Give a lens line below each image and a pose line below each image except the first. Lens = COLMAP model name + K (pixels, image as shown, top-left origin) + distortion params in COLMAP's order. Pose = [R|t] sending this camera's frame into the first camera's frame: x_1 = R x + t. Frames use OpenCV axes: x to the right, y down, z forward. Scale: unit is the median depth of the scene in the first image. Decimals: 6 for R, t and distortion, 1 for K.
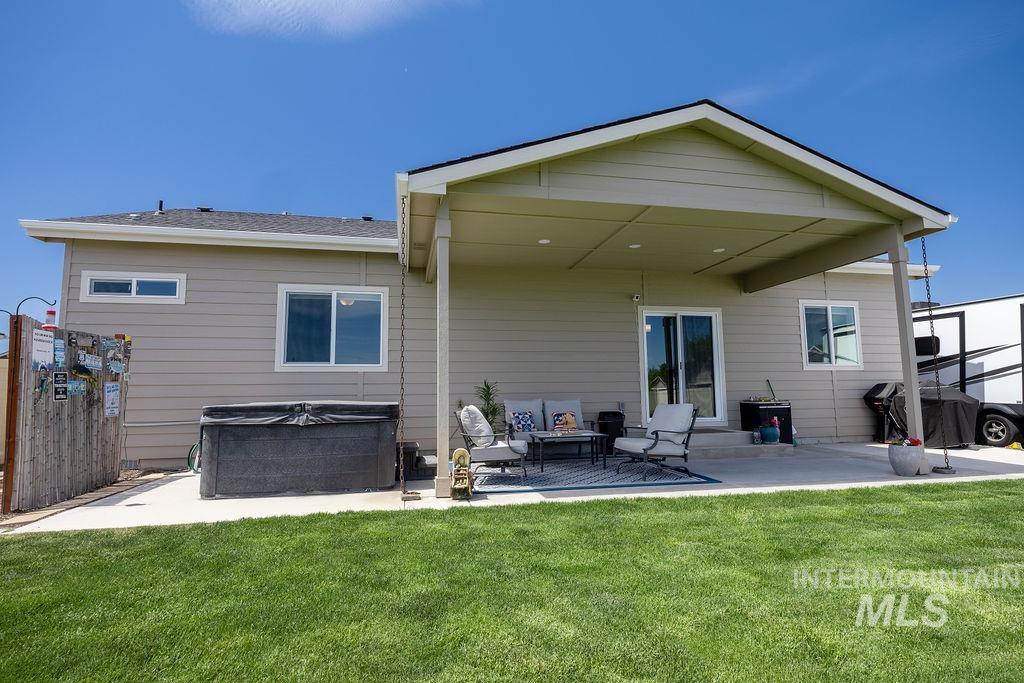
lens RADIAL K [[500.3, 0, 512.0], [0, 500.3, 341.5], [0, 0, 1]] dist [-0.001800, -0.001111]
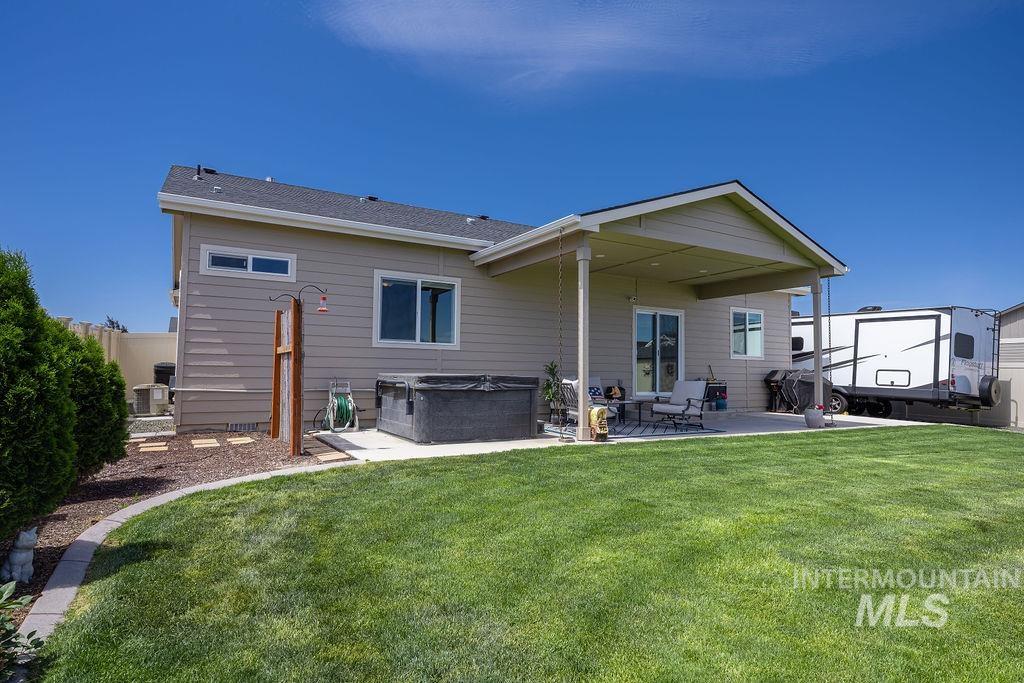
lens RADIAL K [[550.4, 0, 512.0], [0, 550.4, 341.5], [0, 0, 1]] dist [0.003767, -0.007228]
pose [[0.948448, 0.041174, 0.314248, -0.563564], [-0.056258, 0.997651, 0.039080, -0.018762], [-0.311901, -0.054744, 0.948536, -0.290385]]
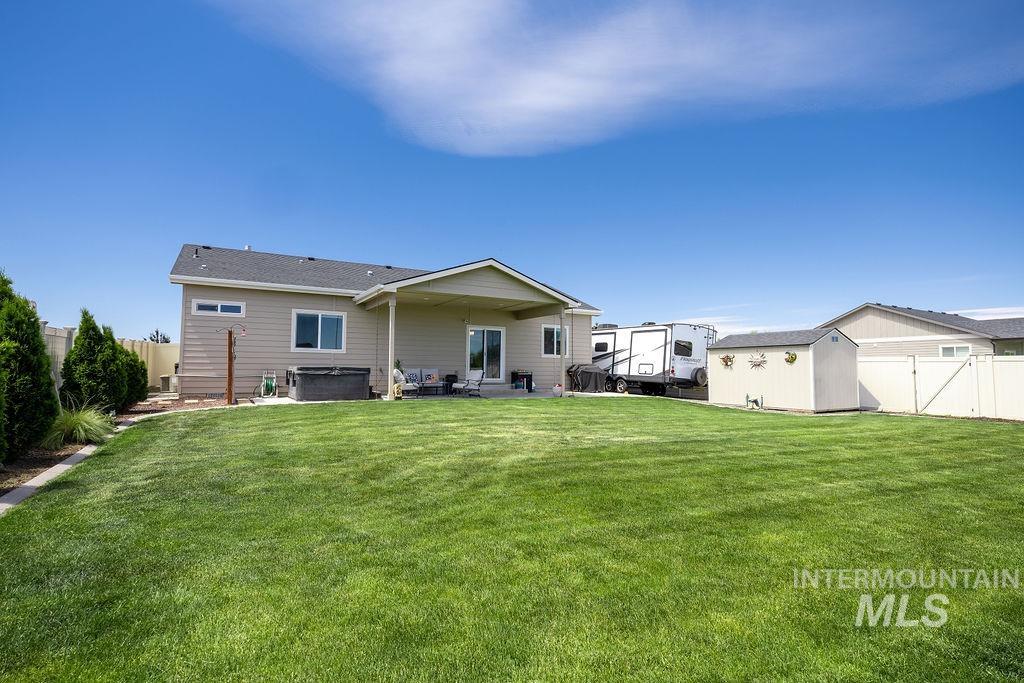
lens RADIAL K [[493.8, 0, 512.0], [0, 493.8, 341.5], [0, 0, 1]] dist [-0.004373, -0.000734]
pose [[0.950321, 0.035819, 0.309205, -0.237296], [-0.049407, 0.998122, 0.036224, -0.100512], [-0.307327, -0.049702, 0.950305, -1.192671]]
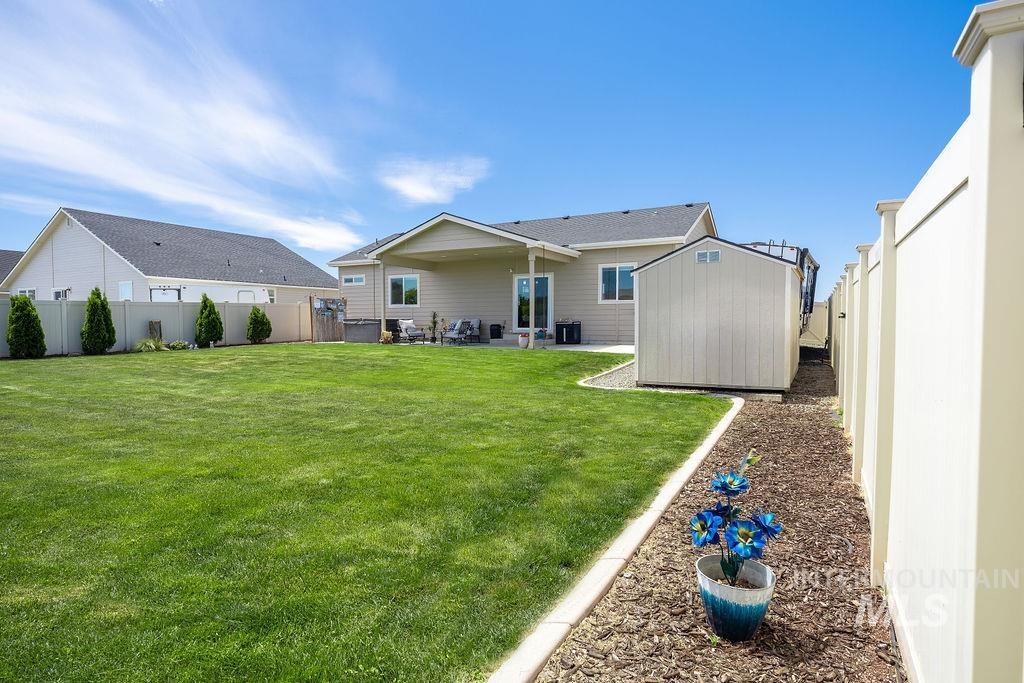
lens RADIAL K [[552.5, 0, 512.0], [0, 552.5, 341.5], [0, 0, 1]] dist [-0.004090, -0.002785]
pose [[0.764572, 0.032948, -0.643696, 2.028035], [0.060266, 0.990663, 0.122291, -0.088289], [0.641715, -0.132293, 0.755447, -0.900977]]
